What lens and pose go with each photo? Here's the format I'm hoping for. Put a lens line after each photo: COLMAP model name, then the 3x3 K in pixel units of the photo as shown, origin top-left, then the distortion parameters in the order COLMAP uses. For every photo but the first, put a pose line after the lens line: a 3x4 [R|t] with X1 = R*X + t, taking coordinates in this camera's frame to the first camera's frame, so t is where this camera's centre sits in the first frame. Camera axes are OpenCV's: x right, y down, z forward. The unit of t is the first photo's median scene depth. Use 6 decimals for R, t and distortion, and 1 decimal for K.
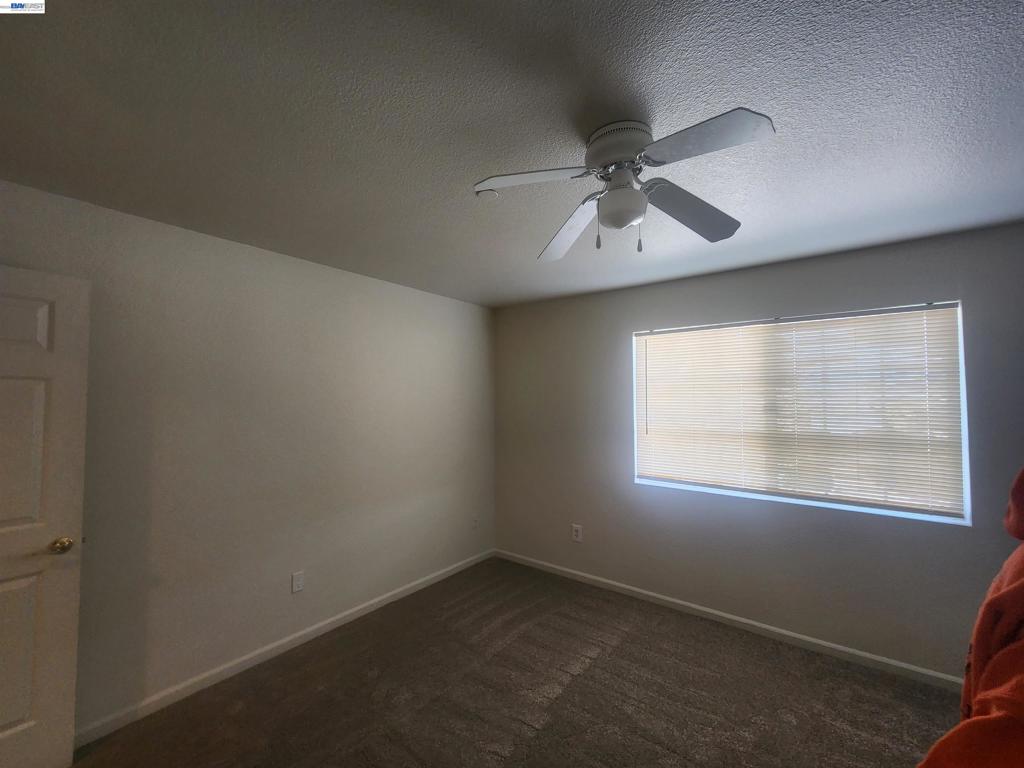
lens RADIAL K [[418.1, 0, 504.9], [0, 418.1, 386.4], [0, 0, 1]] dist [0.000526, -0.003556]
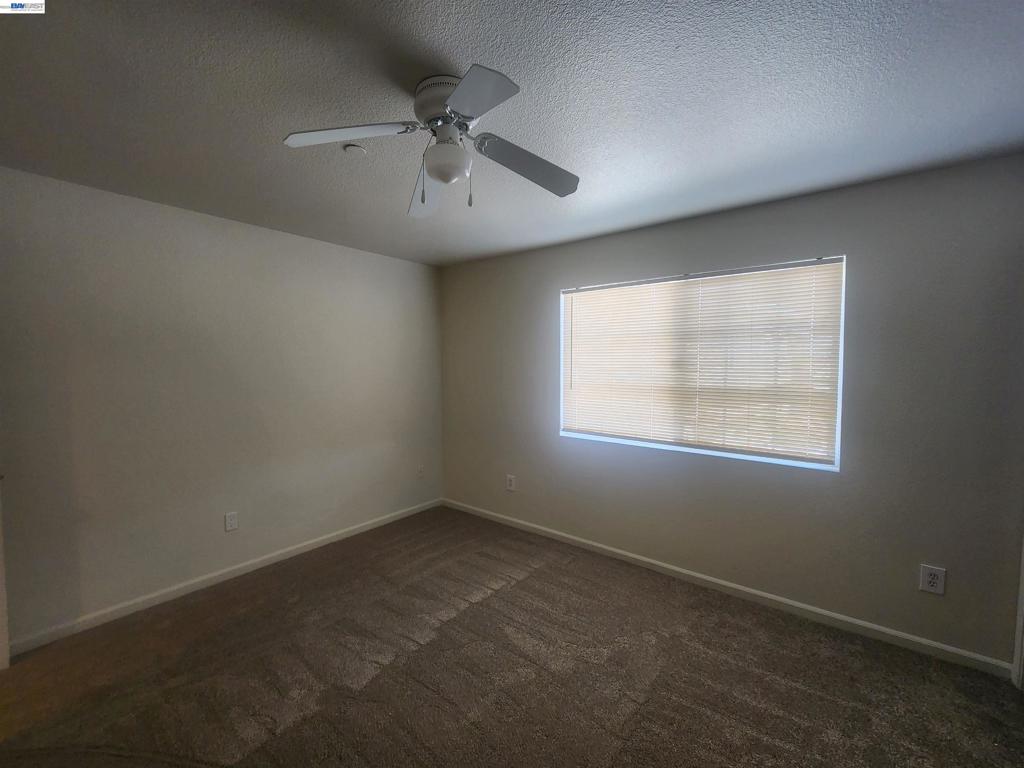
lens RADIAL K [[416.2, 0, 508.1], [0, 416.2, 384.8], [0, 0, 1]] dist [-0.006368, 0.000590]
pose [[0.999877, -0.000044, -0.015675, 0.260726], [0.001353, 0.996505, 0.083521, 0.022114], [0.015616, -0.083532, 0.996383, -0.044357]]
